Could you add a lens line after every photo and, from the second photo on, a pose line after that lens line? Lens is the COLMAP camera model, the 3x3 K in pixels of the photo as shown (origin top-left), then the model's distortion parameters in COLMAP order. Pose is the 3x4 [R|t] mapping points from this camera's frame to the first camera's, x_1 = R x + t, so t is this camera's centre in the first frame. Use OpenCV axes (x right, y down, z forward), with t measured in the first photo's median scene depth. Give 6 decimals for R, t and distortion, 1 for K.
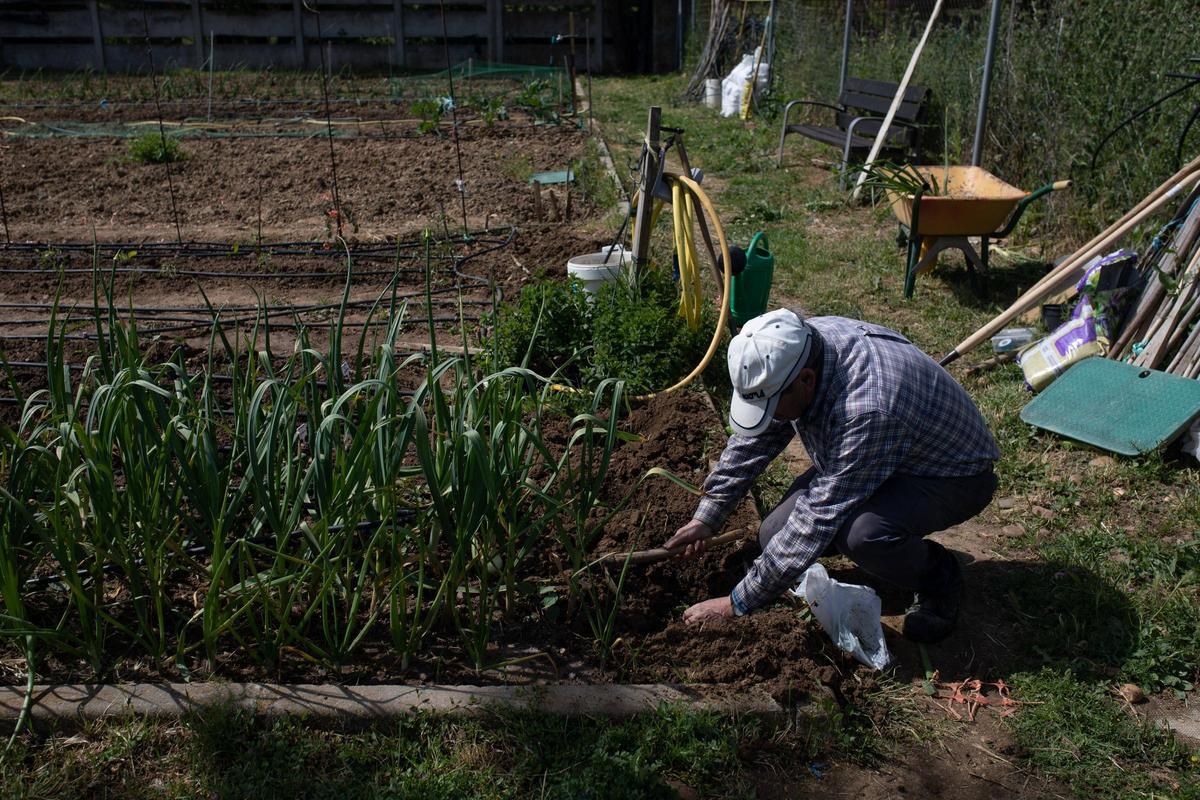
lens RADIAL K [[1155.4, 0, 598.2], [0, 1155.4, 401.7], [0, 0, 1]] dist [-0.007867, 0.000000]
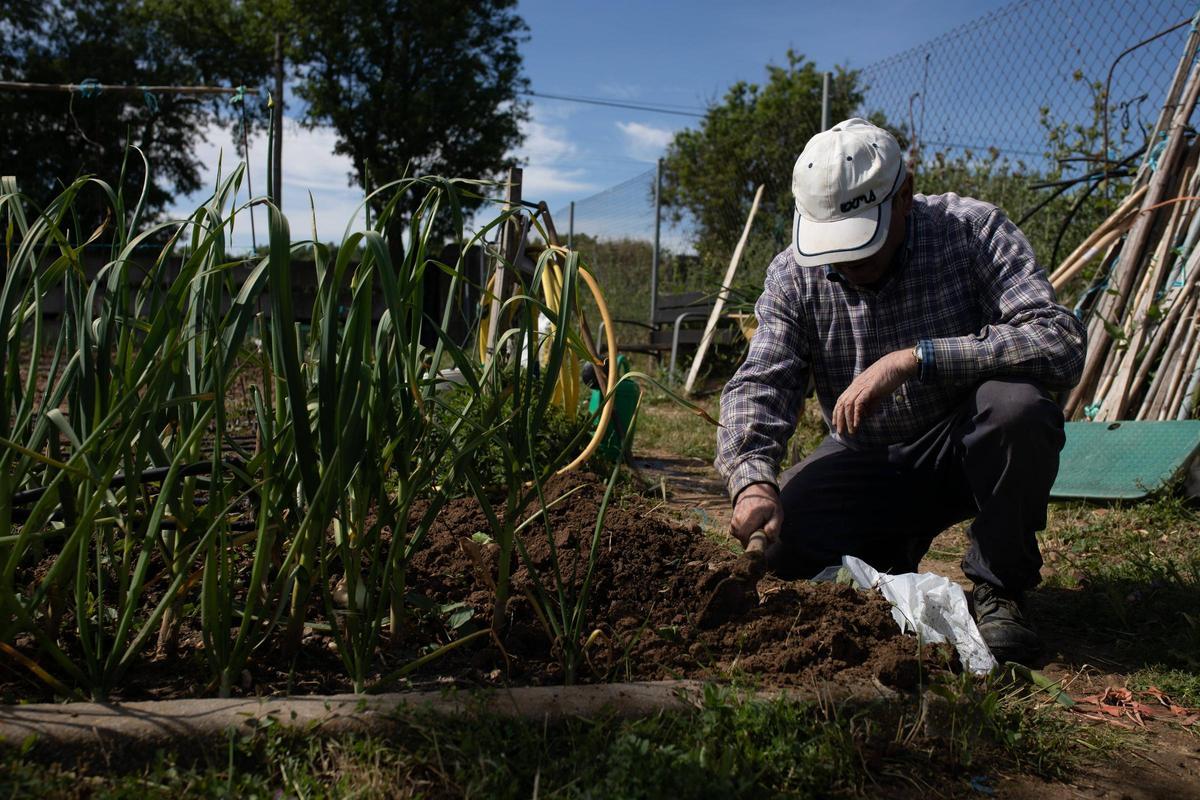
lens RADIAL K [[1155.4, 0, 602.0], [0, 1155.4, 397.0], [0, 0, 1]] dist [-0.007867, 0.000000]
pose [[0.980840, -0.000246, 0.194814, -0.099961], [0.053583, 0.961771, -0.268561, 0.258078], [-0.187300, 0.273854, 0.943357, 0.409918]]
